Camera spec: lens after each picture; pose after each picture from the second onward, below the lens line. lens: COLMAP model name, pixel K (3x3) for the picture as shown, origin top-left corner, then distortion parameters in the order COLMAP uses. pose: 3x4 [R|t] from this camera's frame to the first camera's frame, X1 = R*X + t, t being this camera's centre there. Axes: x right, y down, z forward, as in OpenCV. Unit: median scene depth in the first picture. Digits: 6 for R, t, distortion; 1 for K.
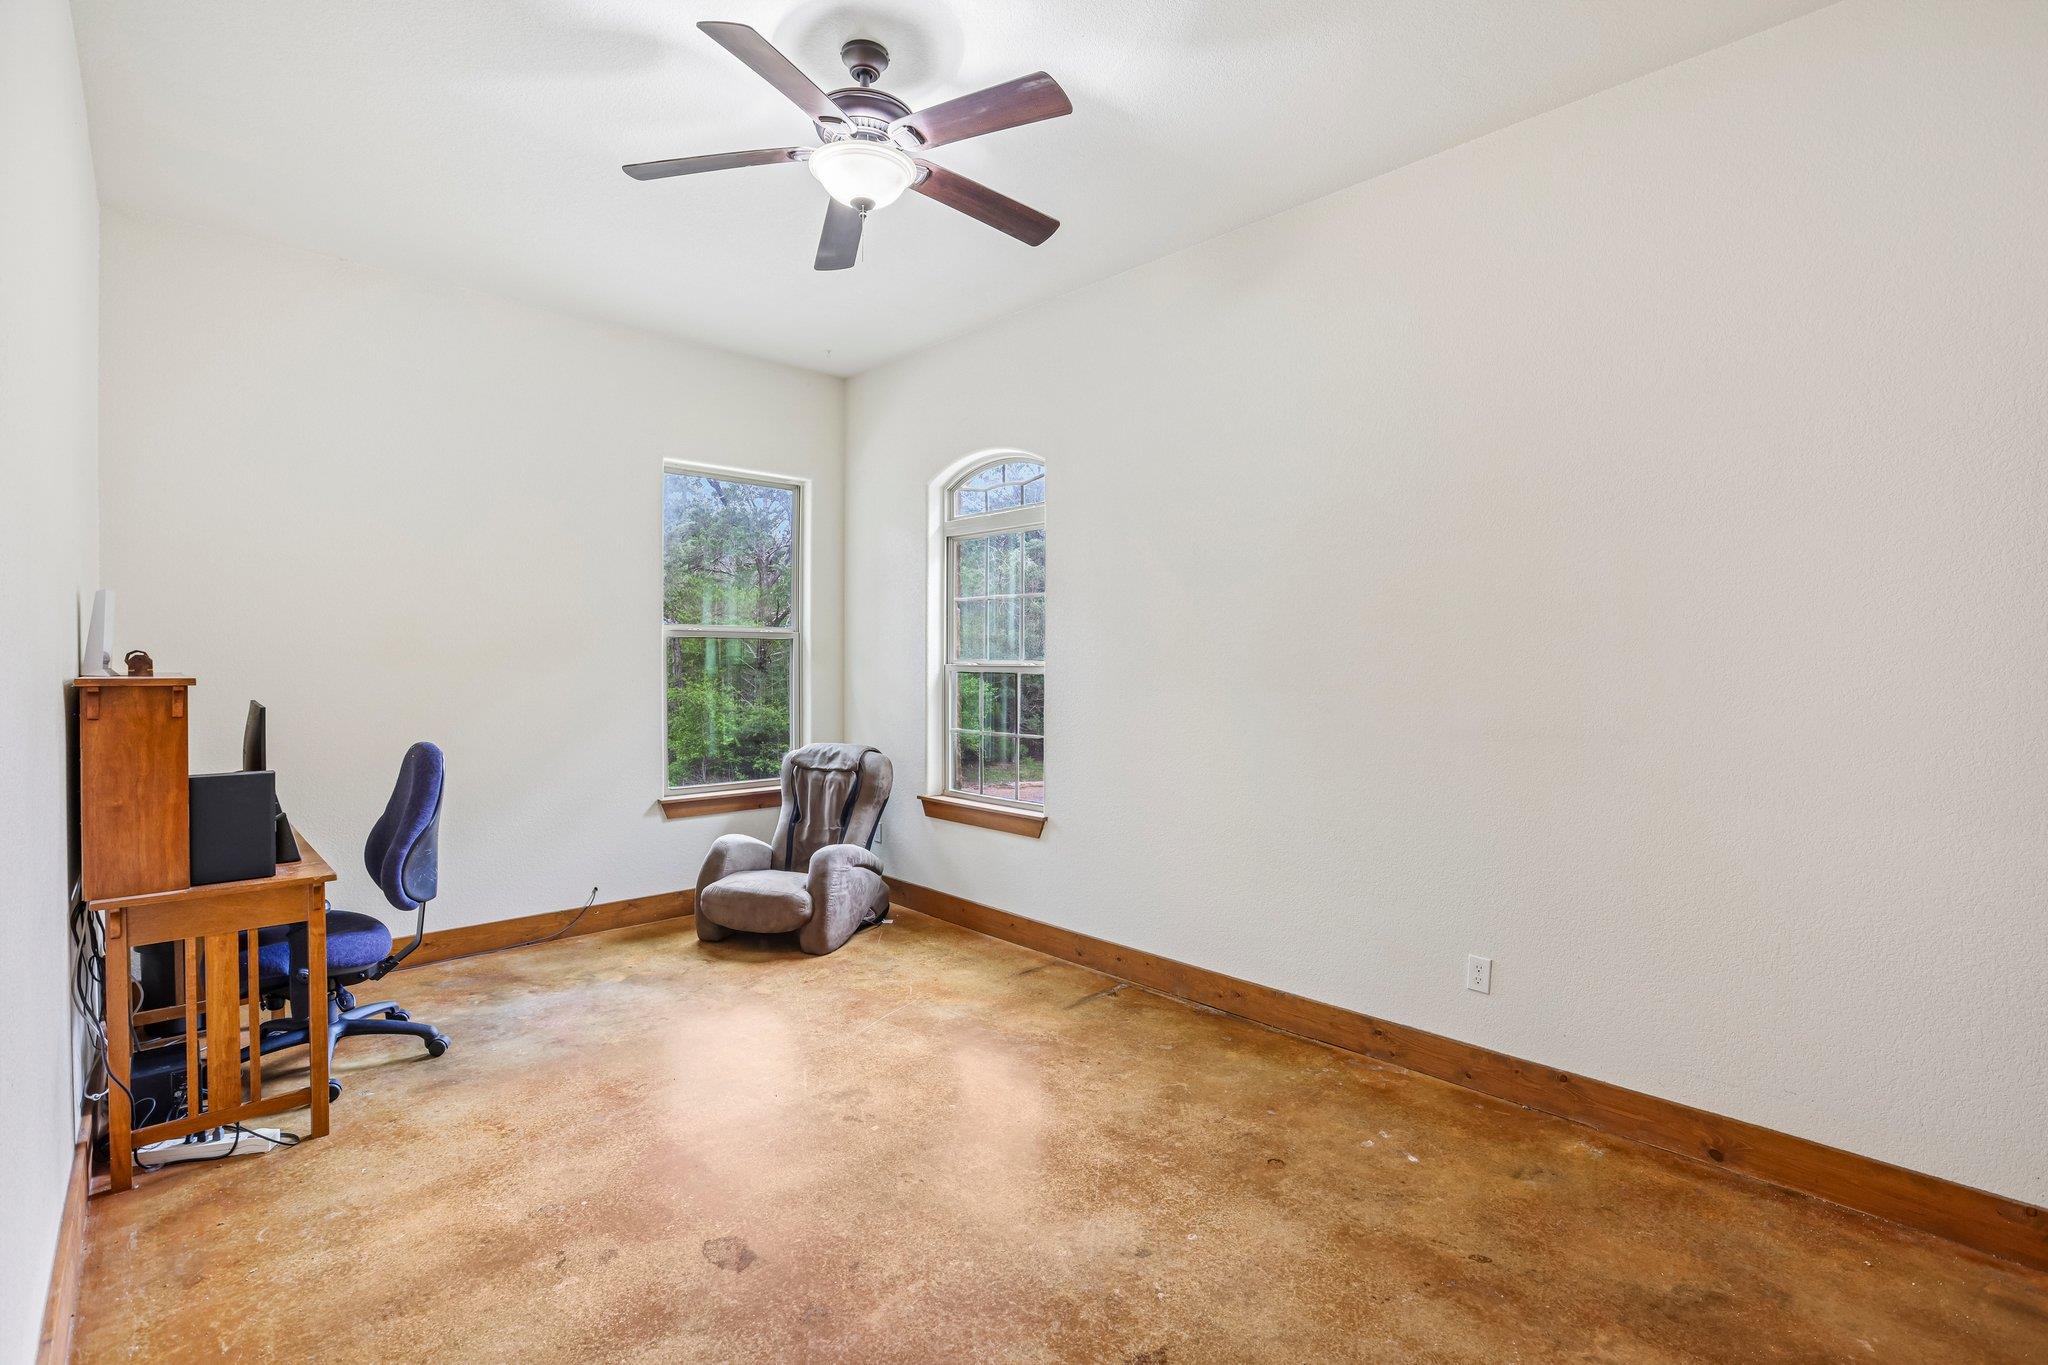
lens RADIAL K [[904.1, 0, 1038.8], [0, 904.1, 671.6], [0, 0, 1]] dist [-0.040612, 0.006093]
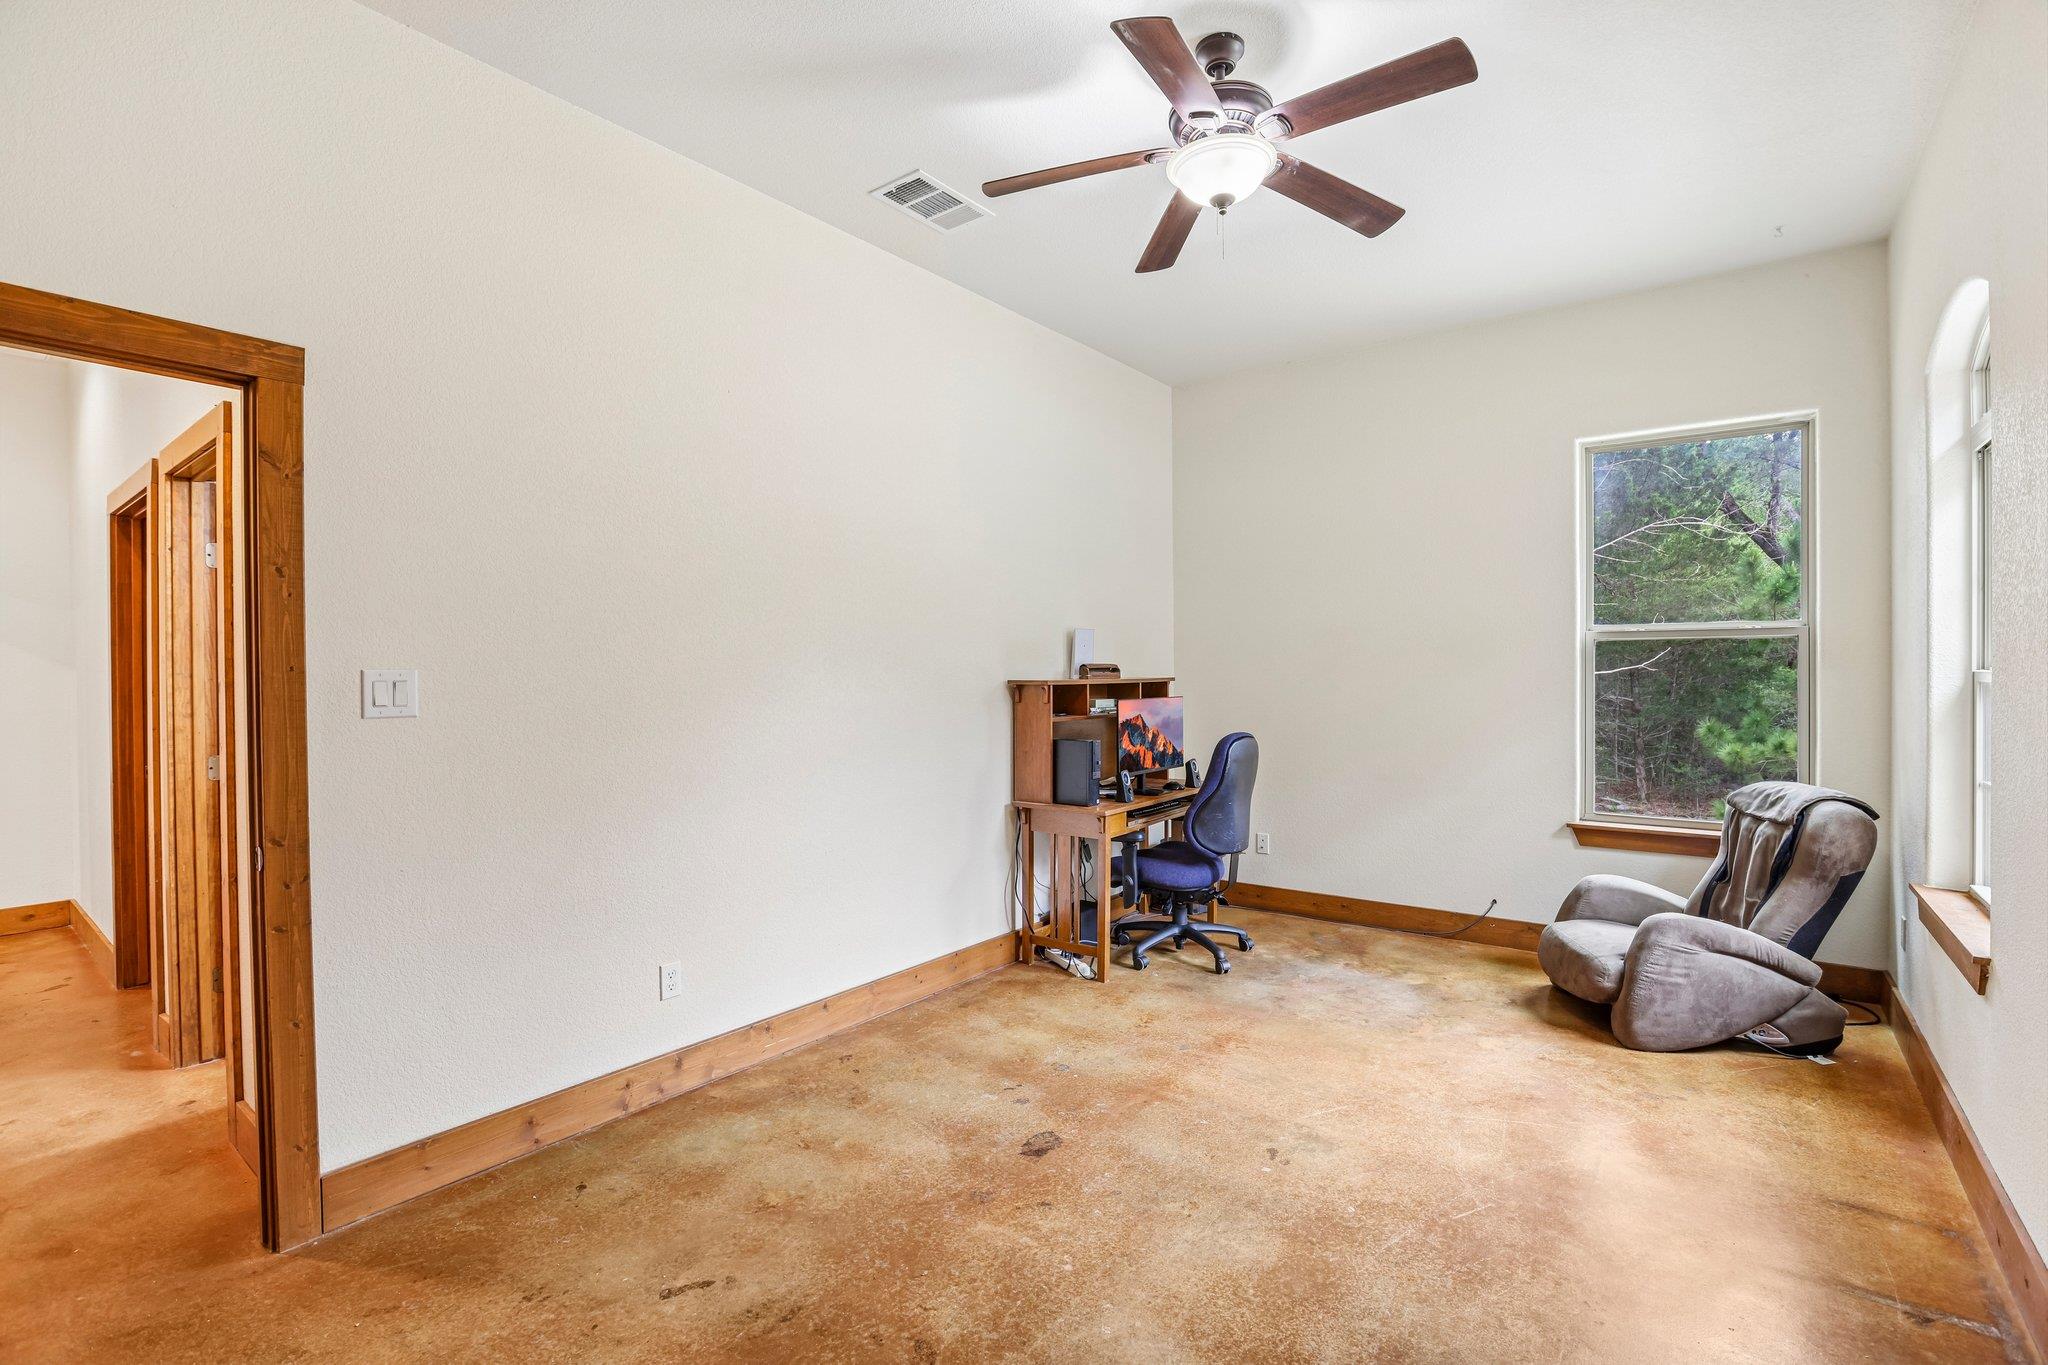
lens RADIAL K [[904.1, 0, 1033.4], [0, 904.1, 675.4], [0, 0, 1]] dist [-0.040612, 0.006093]
pose [[0.147668, -0.002915, -0.989033, 0.460820], [0.000035, 0.999996, -0.002943, -0.002726], [0.989037, 0.000400, 0.147667, 0.406574]]
